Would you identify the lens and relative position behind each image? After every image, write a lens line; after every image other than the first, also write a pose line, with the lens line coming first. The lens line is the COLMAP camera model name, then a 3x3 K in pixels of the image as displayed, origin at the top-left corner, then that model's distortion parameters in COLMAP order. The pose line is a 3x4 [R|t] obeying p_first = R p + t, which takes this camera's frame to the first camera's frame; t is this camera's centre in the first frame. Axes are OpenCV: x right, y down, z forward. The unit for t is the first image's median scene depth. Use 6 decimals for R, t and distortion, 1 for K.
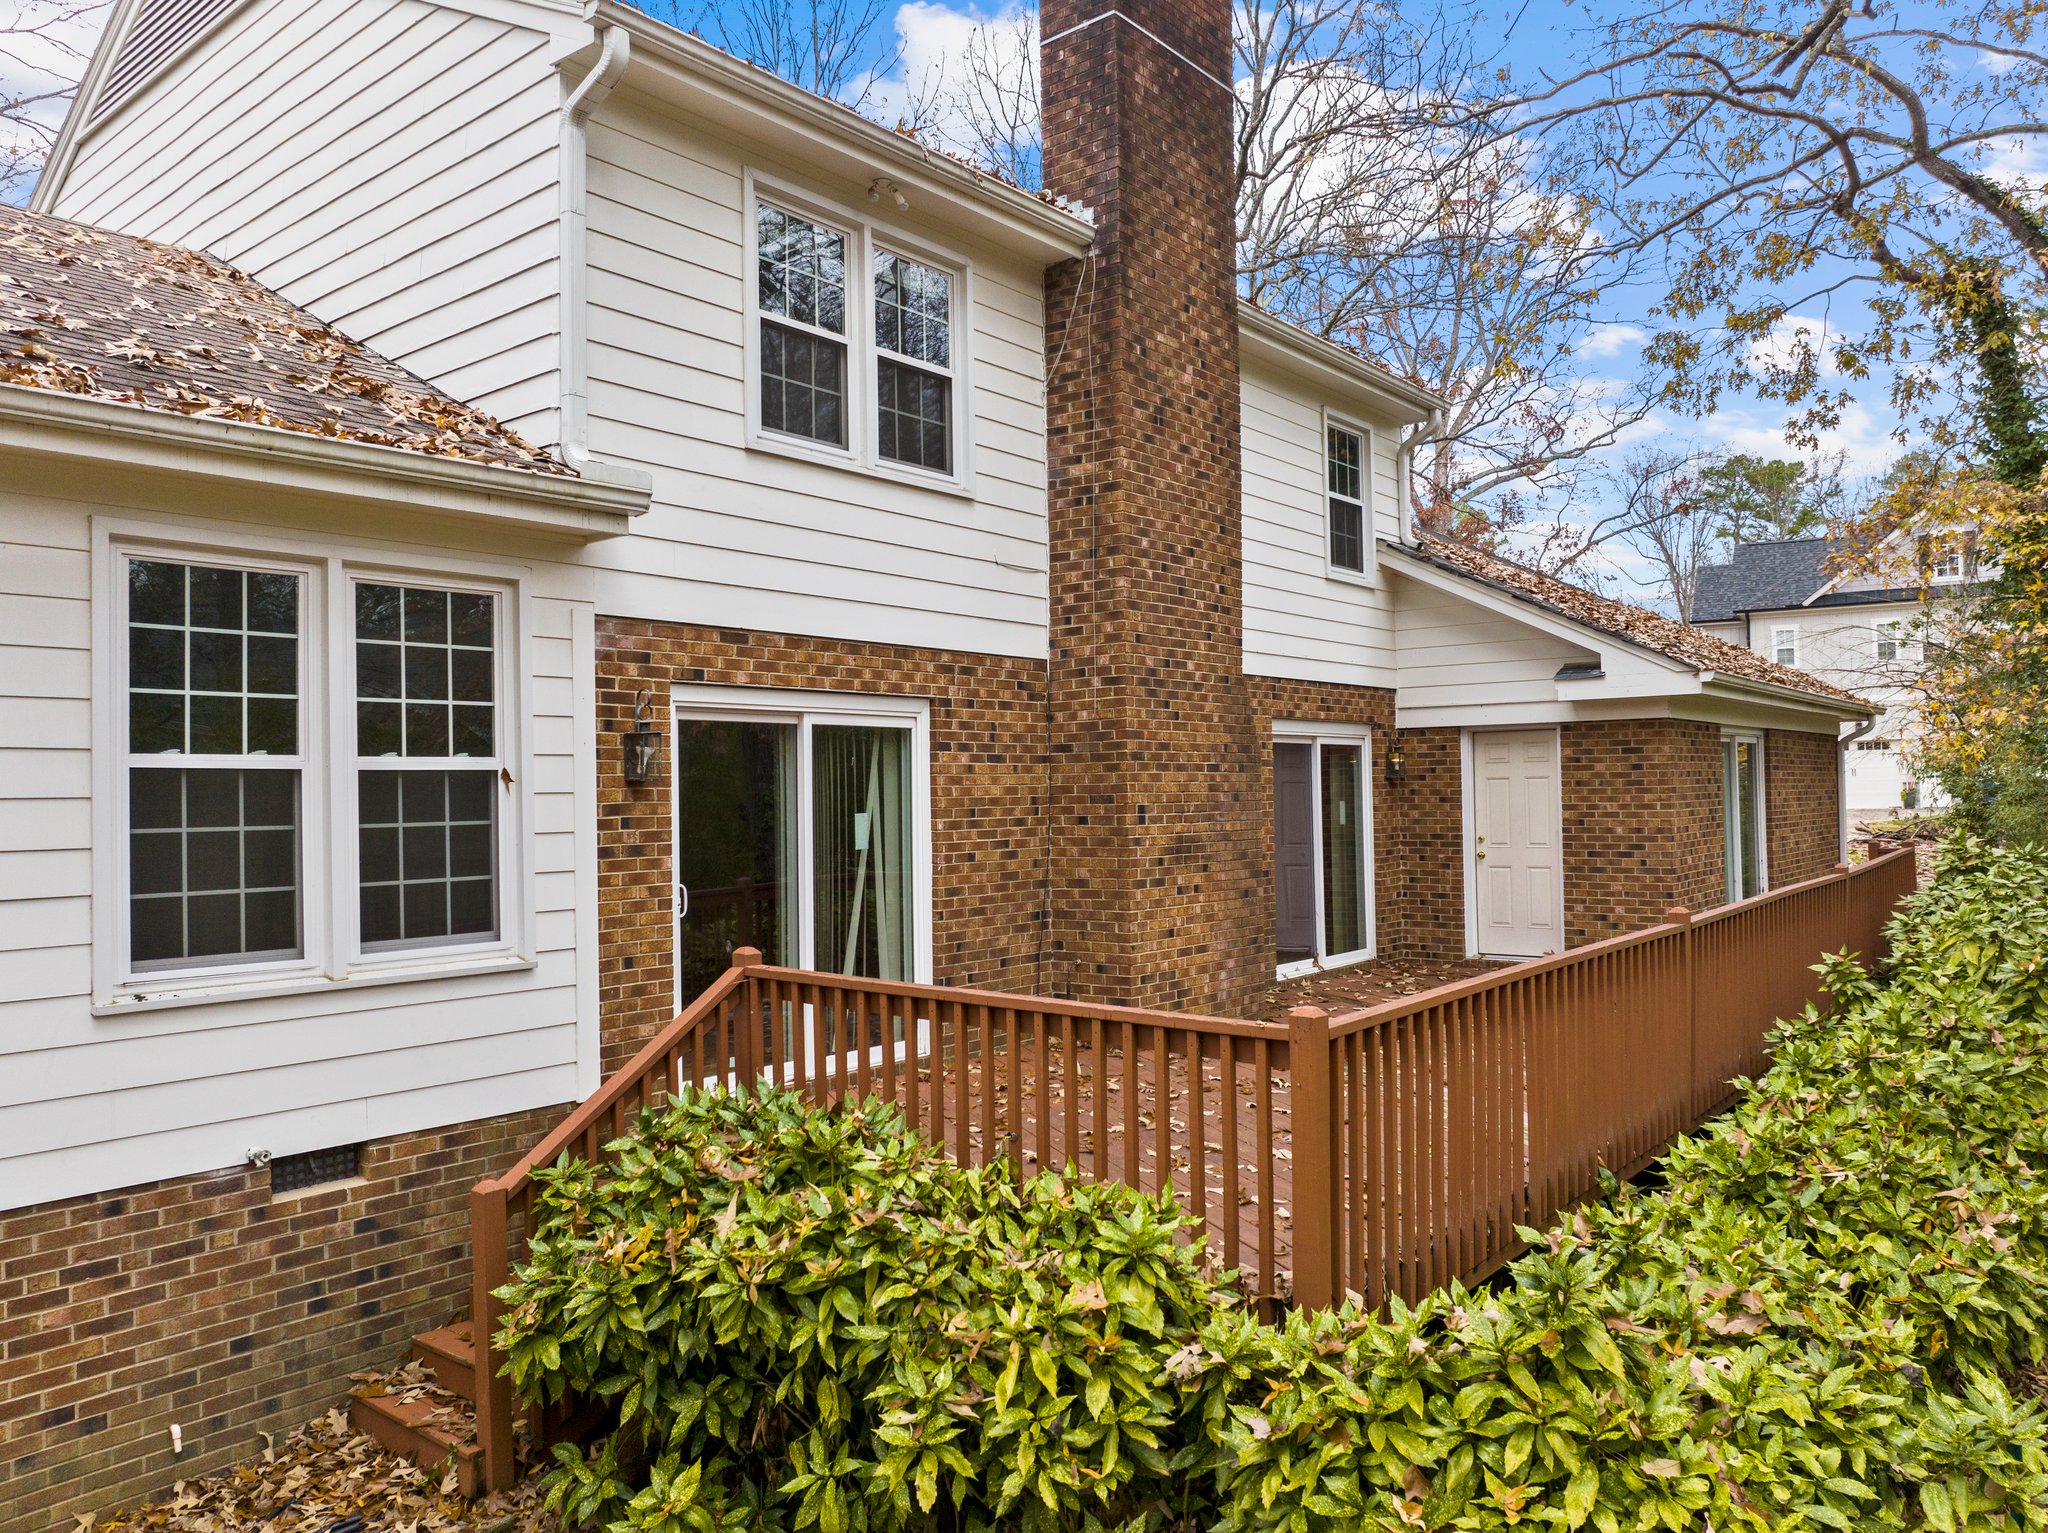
lens RADIAL K [[1474.2, 0, 1027.6], [0, 1474.2, 764.2], [0, 0, 1]] dist [-0.026979, -0.014866]
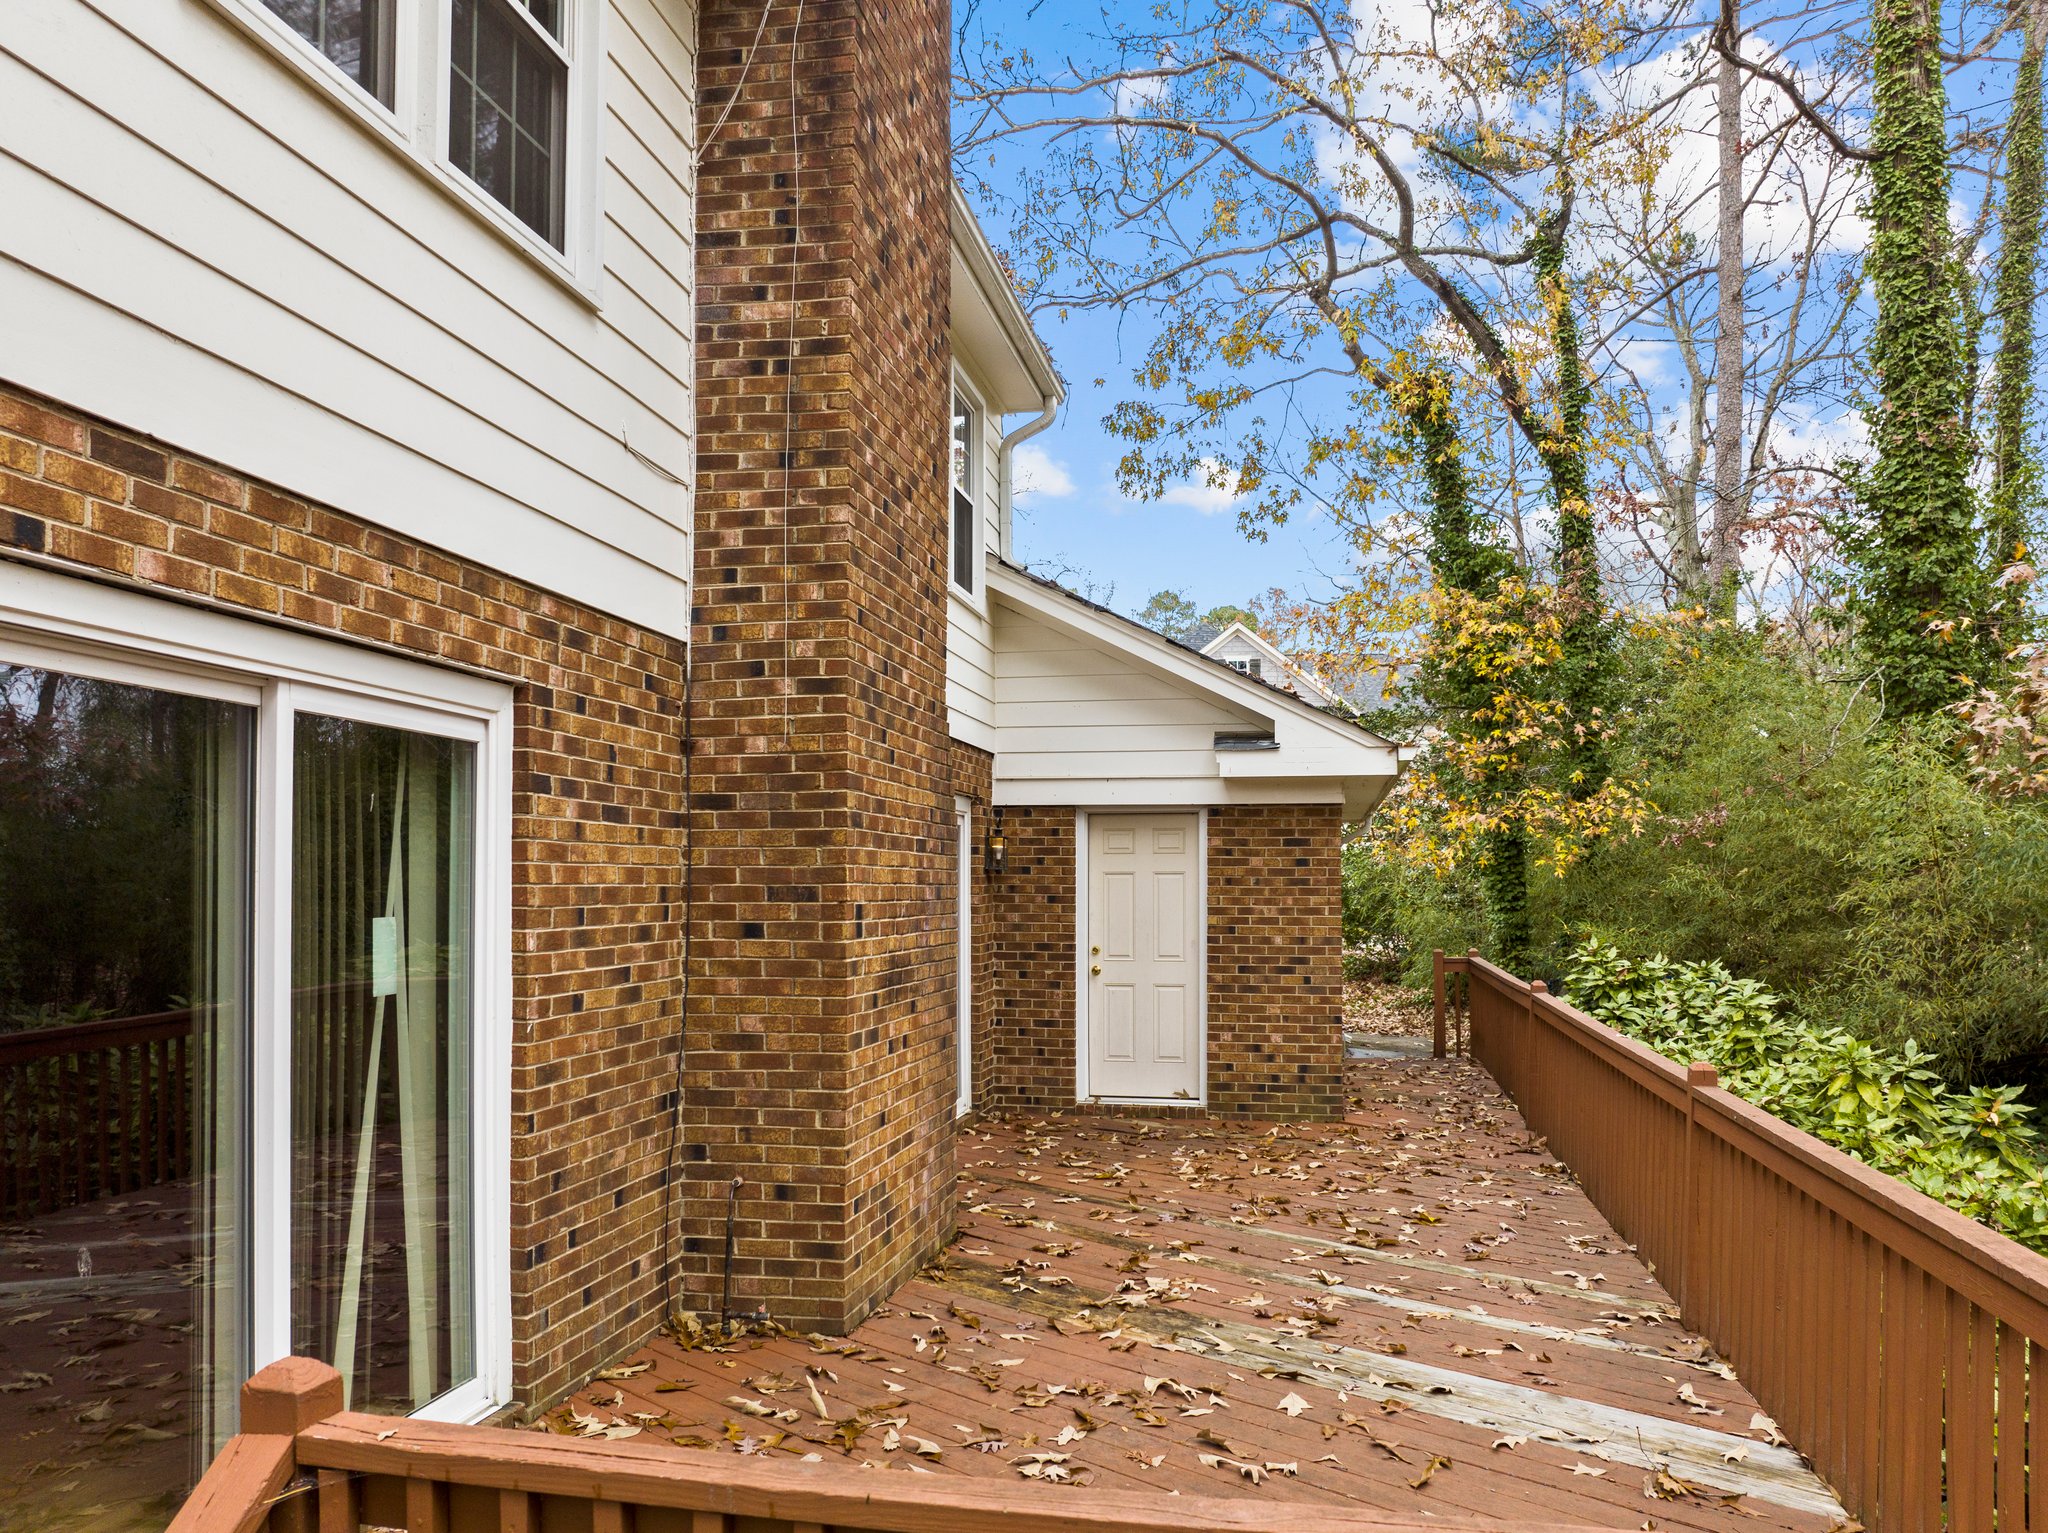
lens RADIAL K [[1474.2, 0, 1025.9], [0, 1474.2, 868.5], [0, 0, 1]] dist [-0.026979, -0.014866]
pose [[0.879639, 0.022650, 0.475103, -0.137085], [-0.025700, 0.999670, -0.000076, 0.011625], [-0.474948, -0.012144, 0.879930, 0.448370]]
